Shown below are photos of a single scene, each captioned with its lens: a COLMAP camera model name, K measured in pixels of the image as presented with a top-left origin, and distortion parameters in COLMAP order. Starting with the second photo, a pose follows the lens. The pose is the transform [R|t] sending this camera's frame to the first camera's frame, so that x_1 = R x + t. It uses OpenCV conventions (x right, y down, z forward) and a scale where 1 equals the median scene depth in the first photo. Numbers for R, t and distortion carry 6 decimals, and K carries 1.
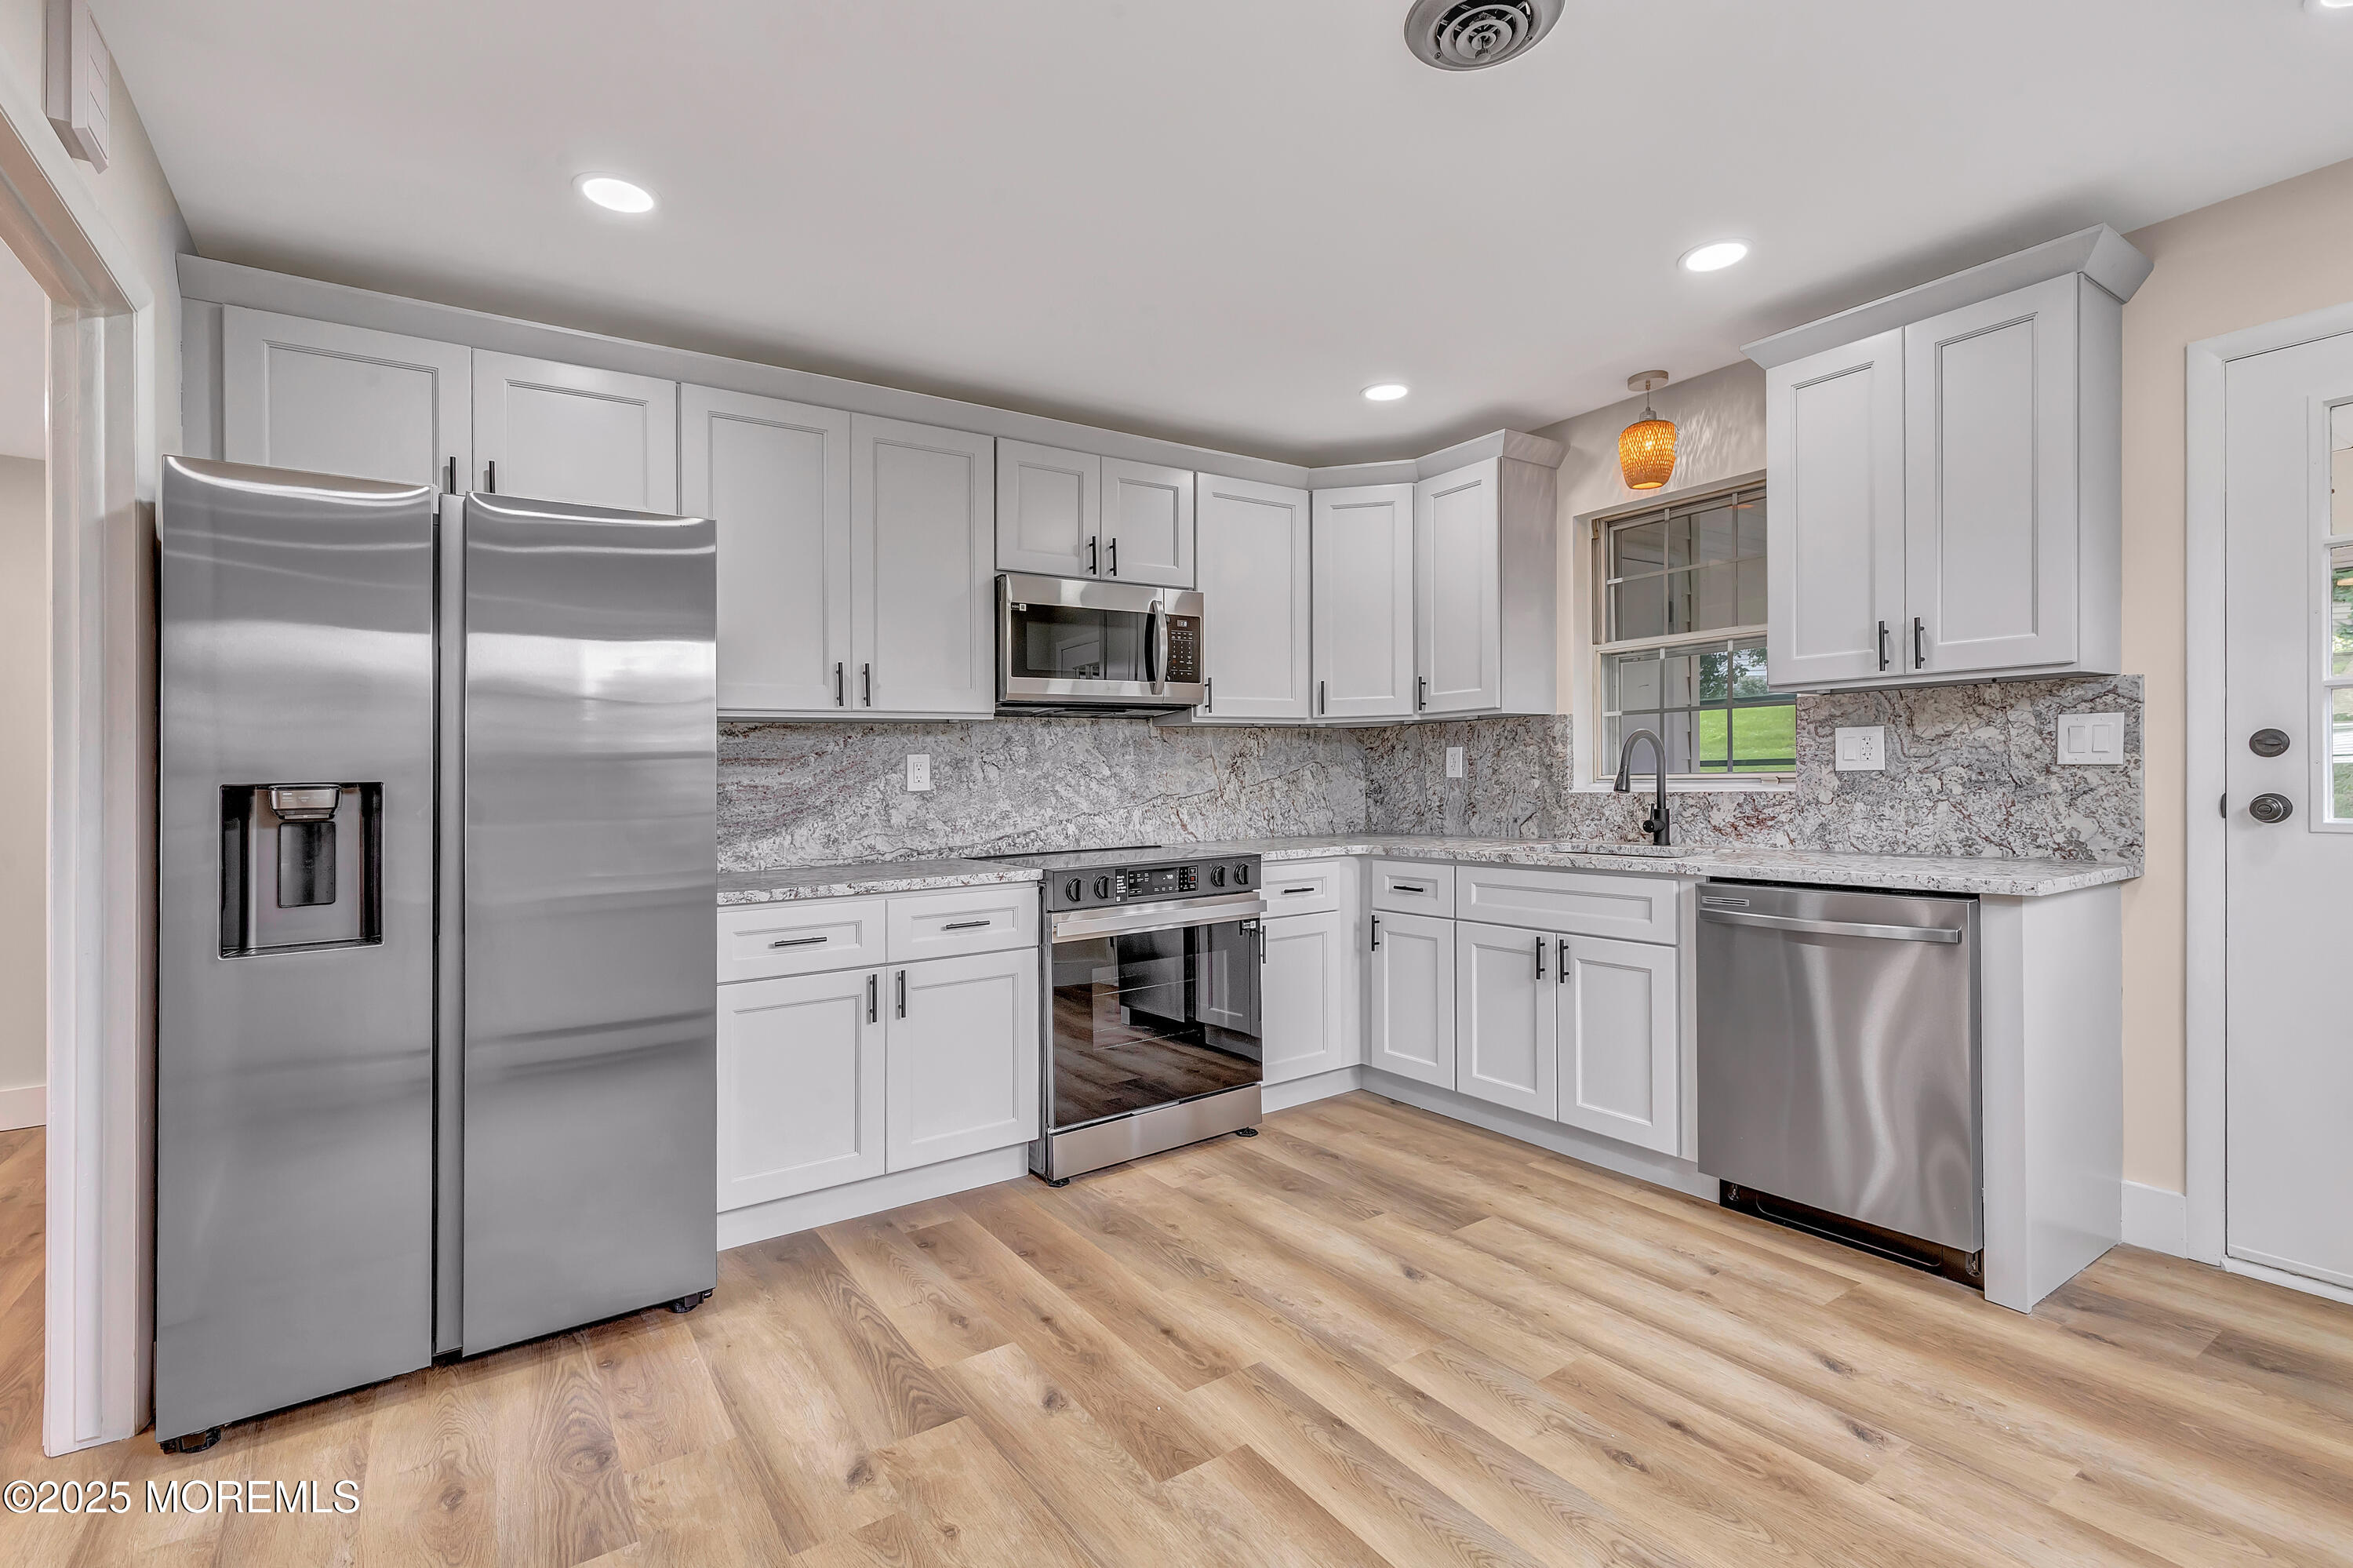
lens RADIAL K [[1071.1, 0, 1184.4], [0, 1071.1, 767.4], [0, 0, 1]] dist [0.010800, -0.002625]
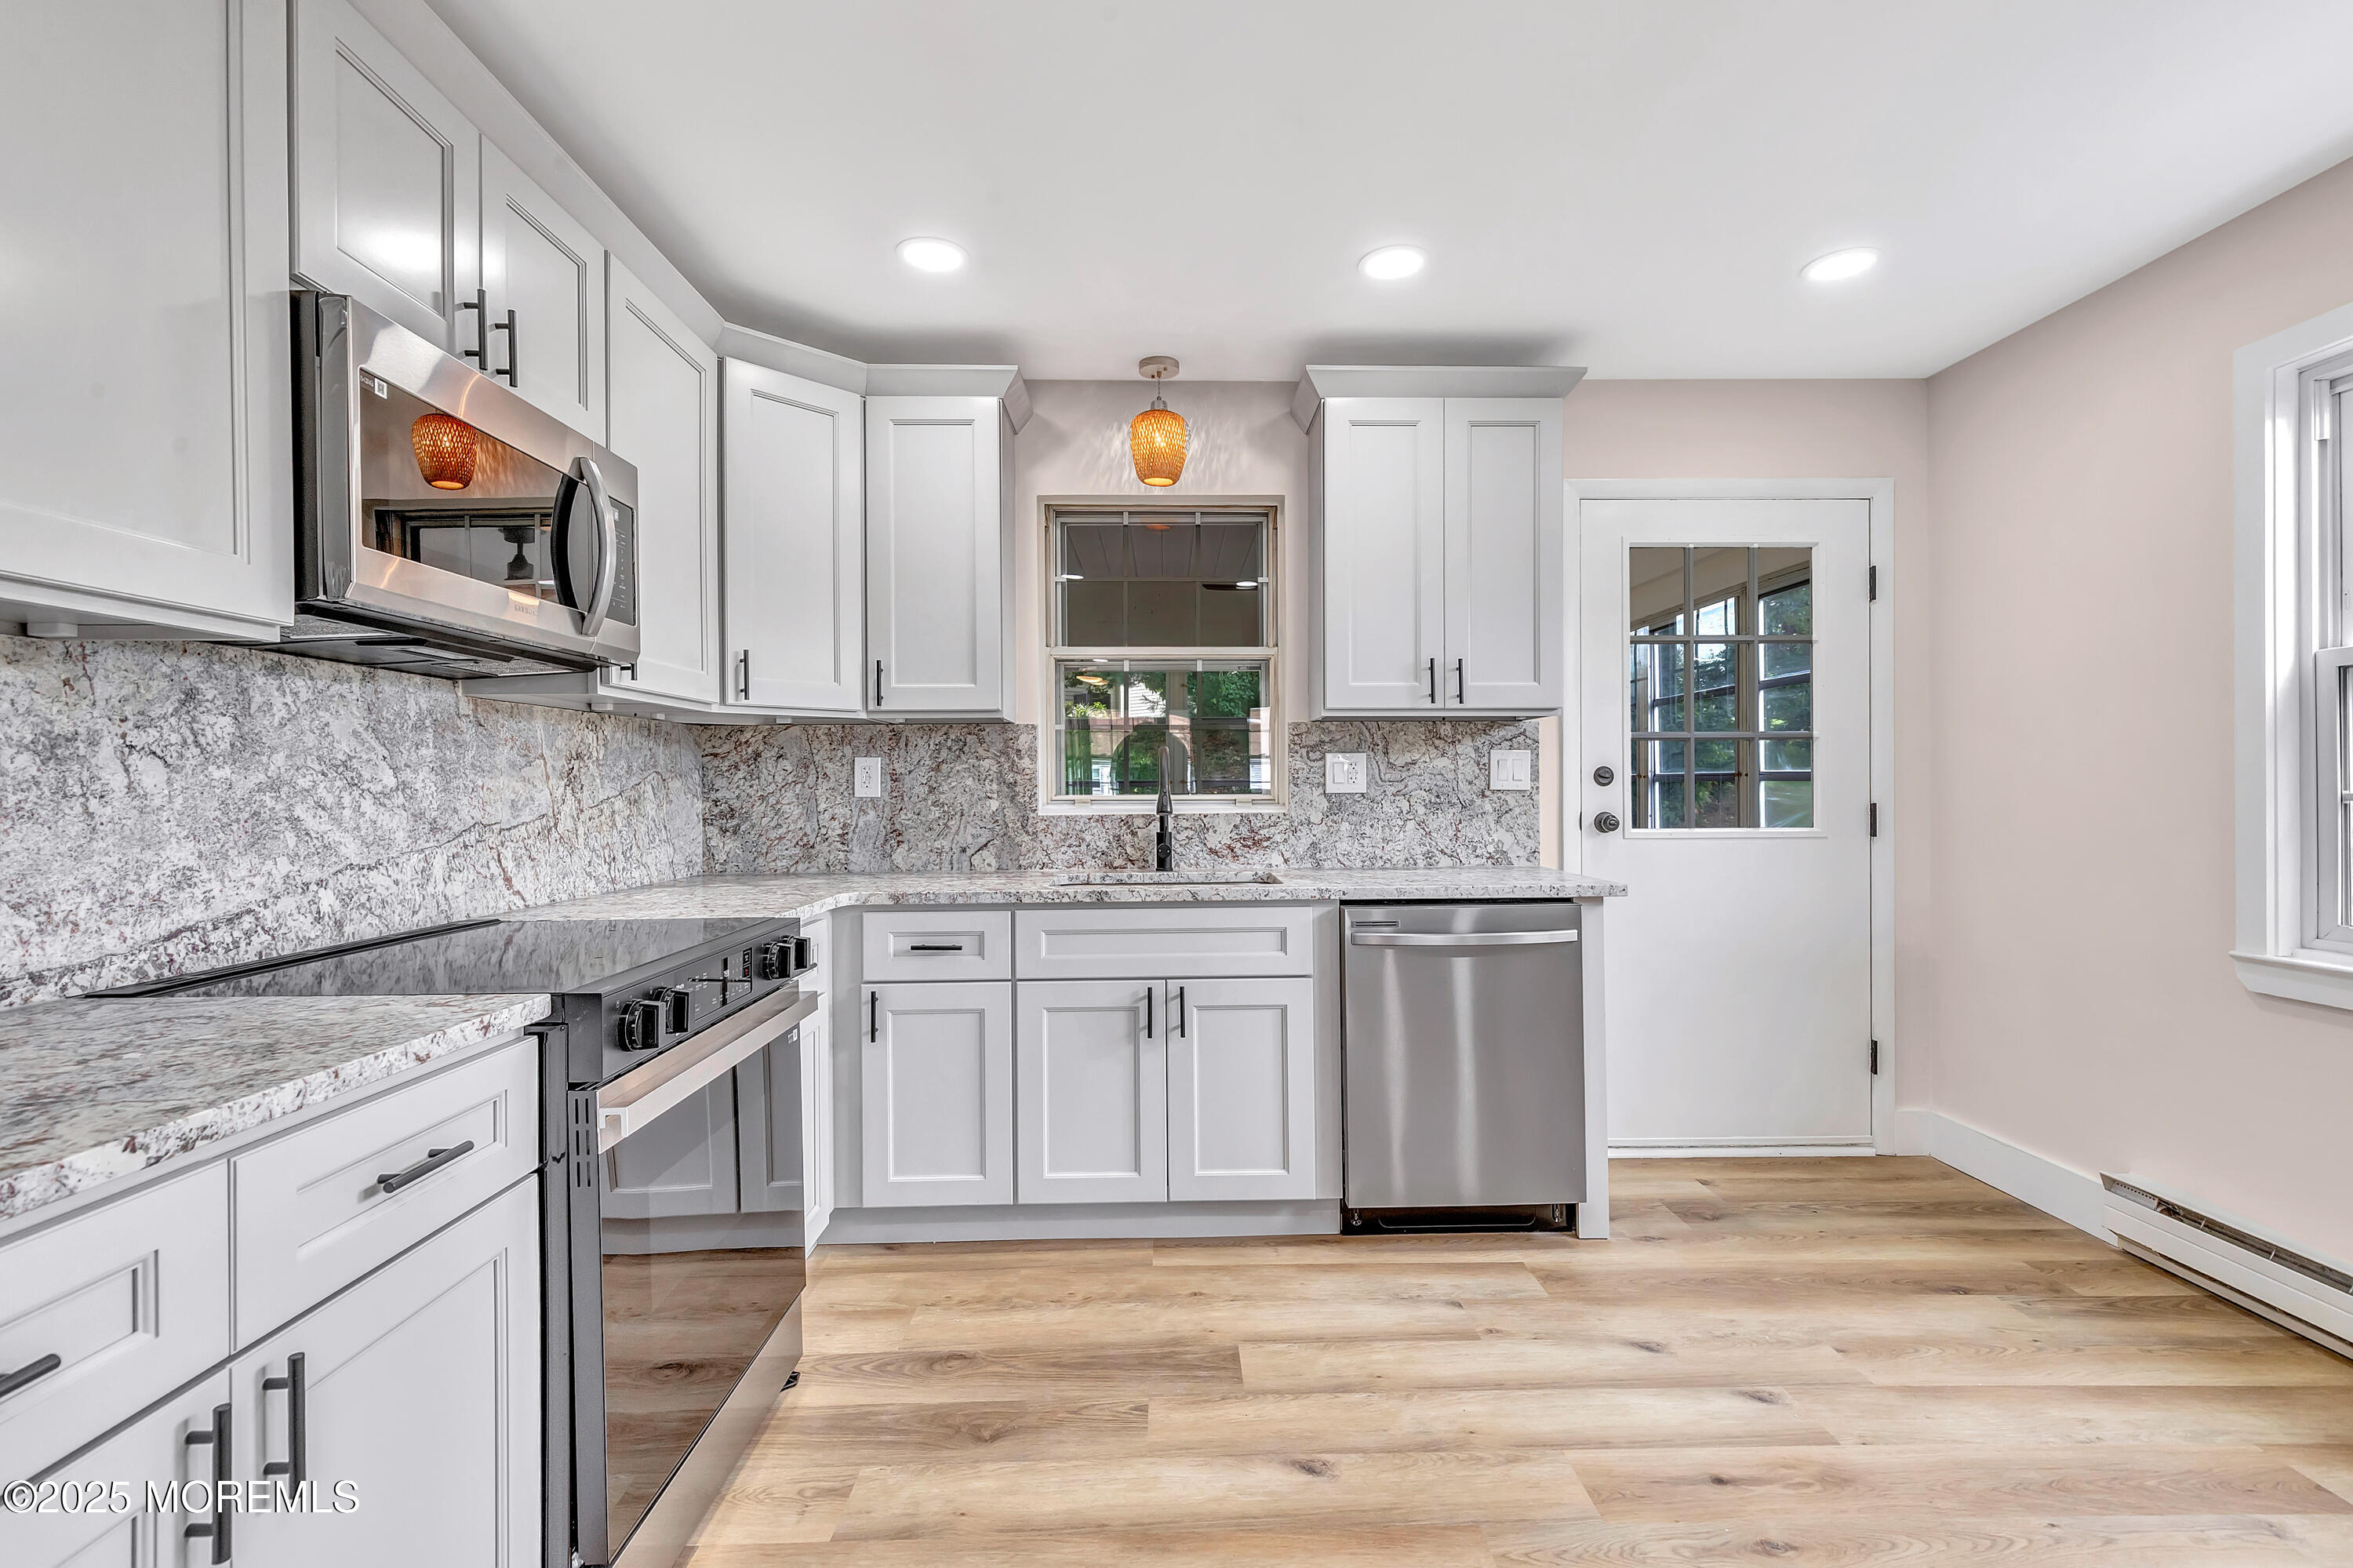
lens RADIAL K [[1071.1, 0, 1178.6], [0, 1071.1, 797.2], [0, 0, 1]] dist [0.010800, -0.002625]
pose [[0.546997, 0.008382, 0.837093, -0.370183], [-0.012546, 0.999920, -0.001814, 0.011163], [-0.837040, -0.009510, 0.547058, 0.545934]]
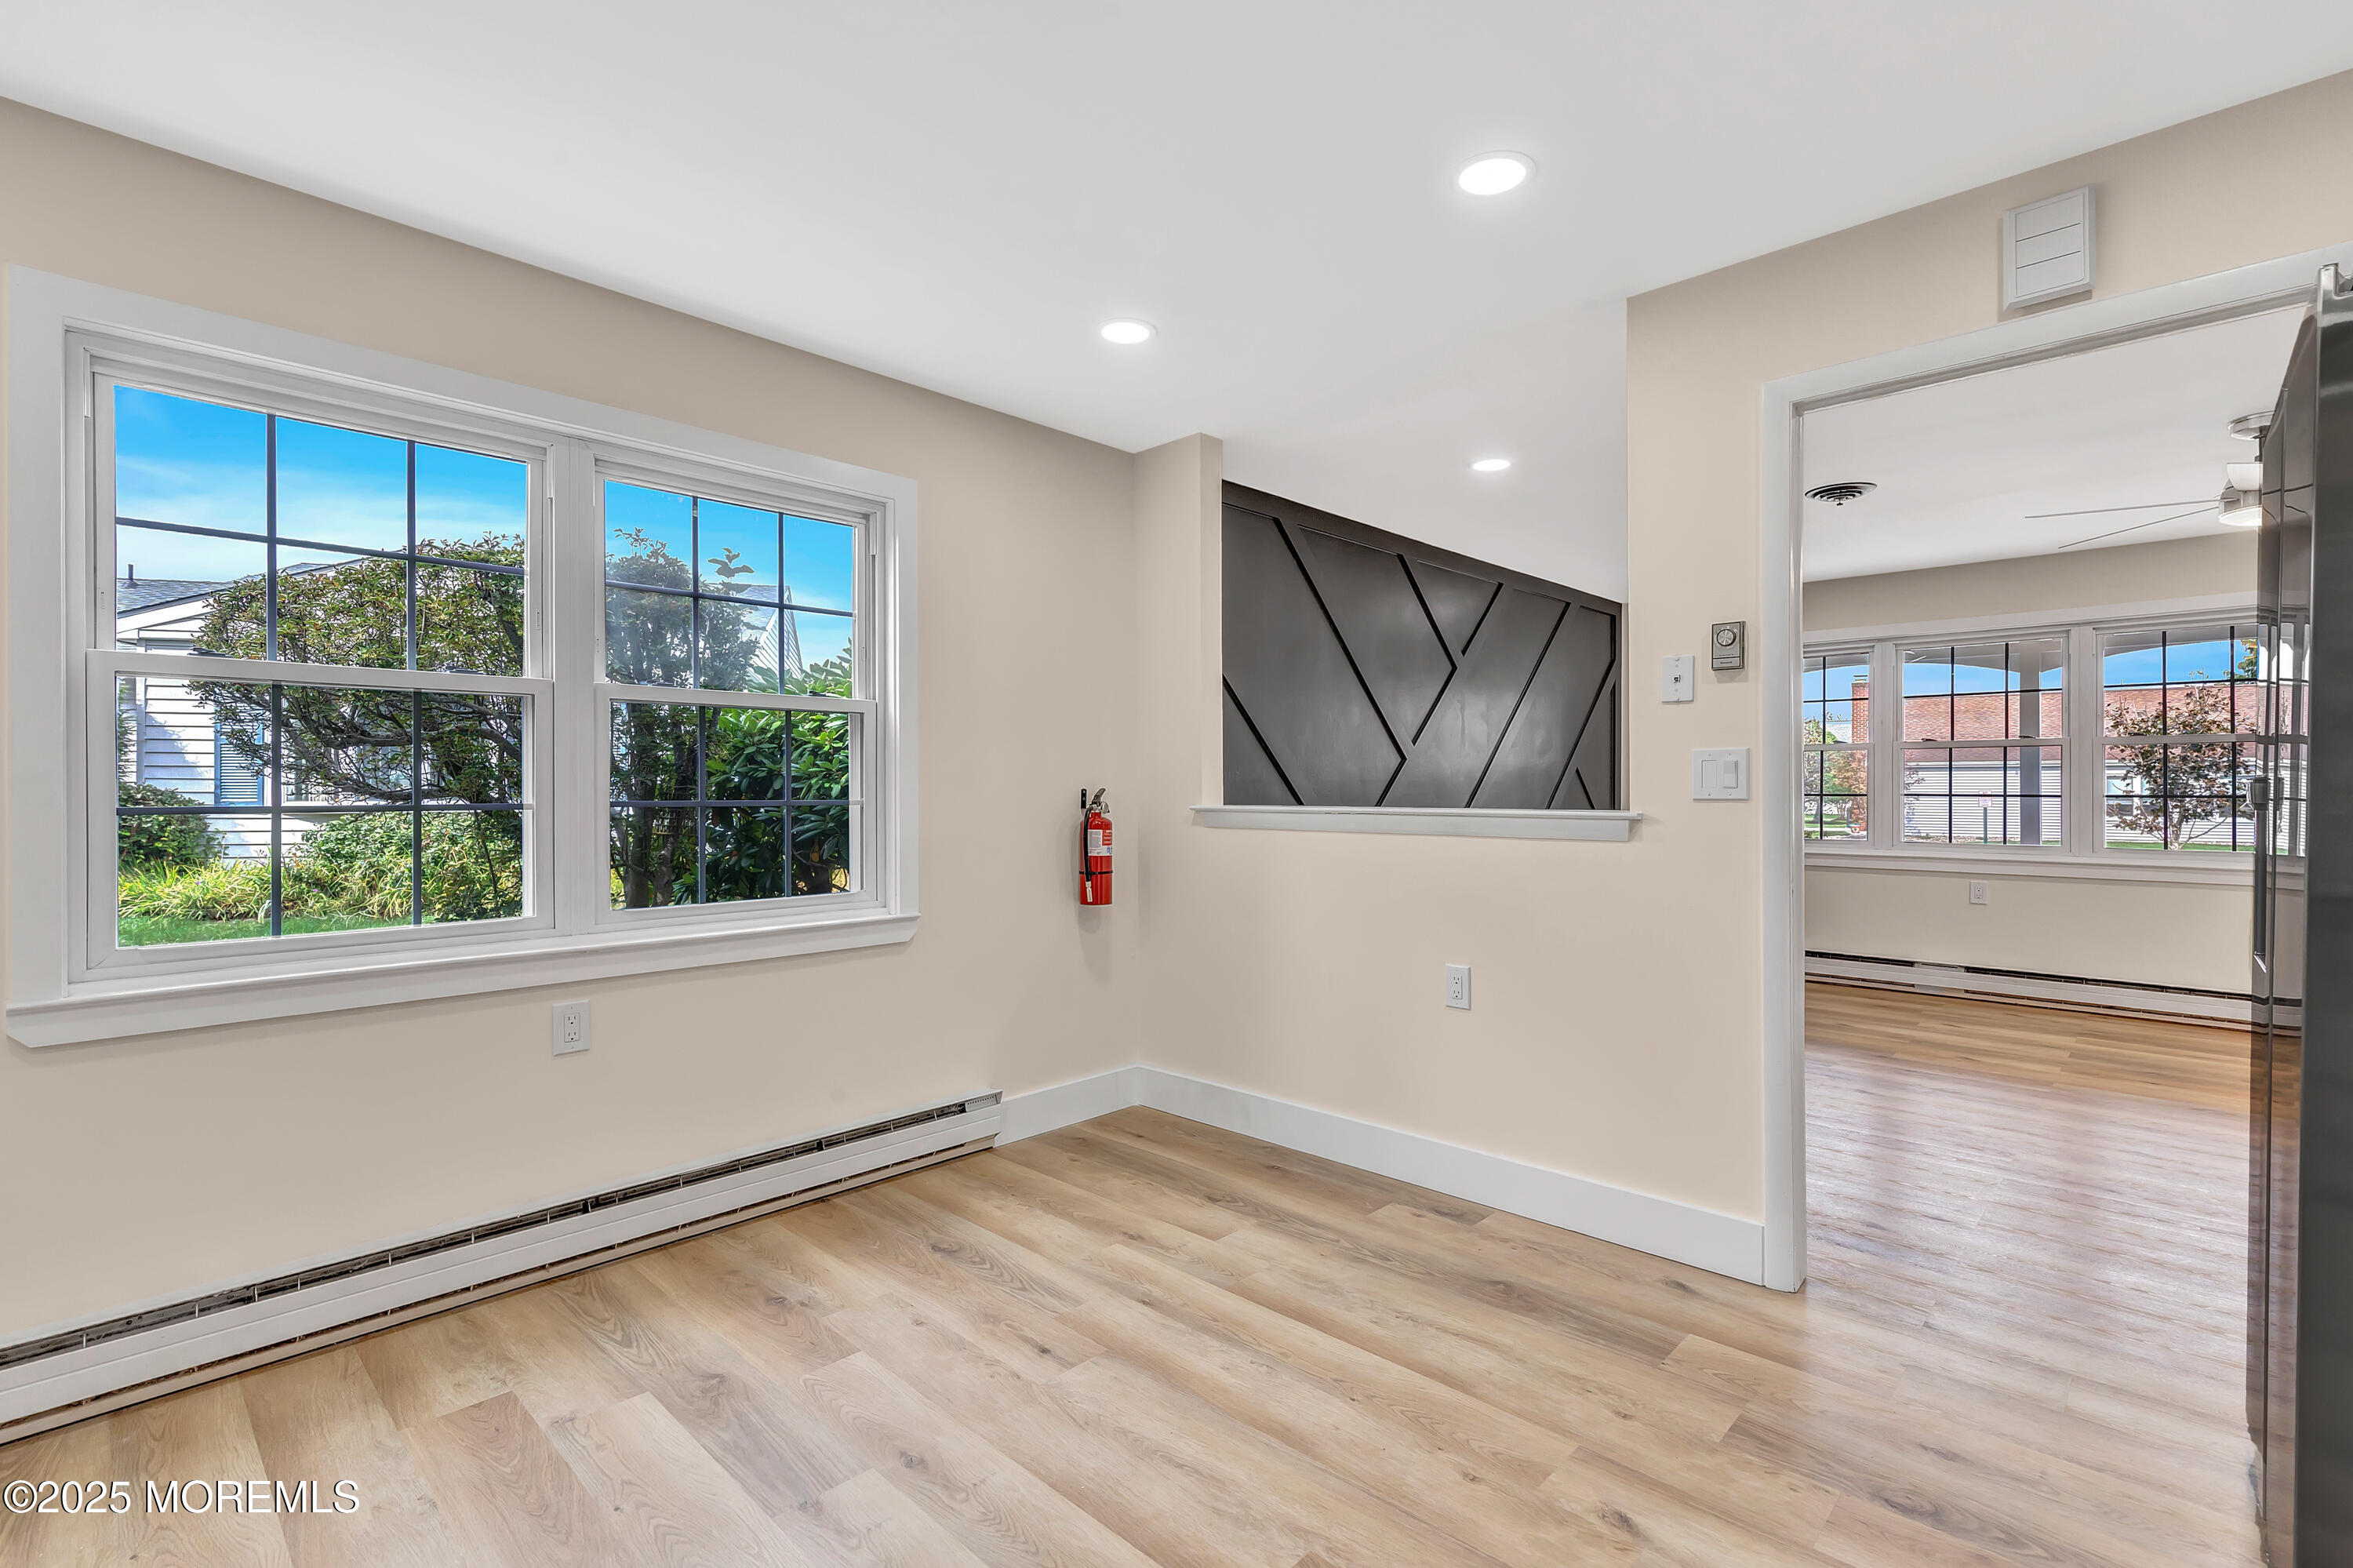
lens RADIAL K [[1071.1, 0, 1185.6], [0, 1071.1, 784.5], [0, 0, 1]] dist [0.010800, -0.002625]
pose [[-0.978600, 0.023287, -0.204448, 0.151558], [0.024354, 0.999700, -0.002704, -0.000635], [0.204324, -0.007626, -0.978874, 1.109083]]
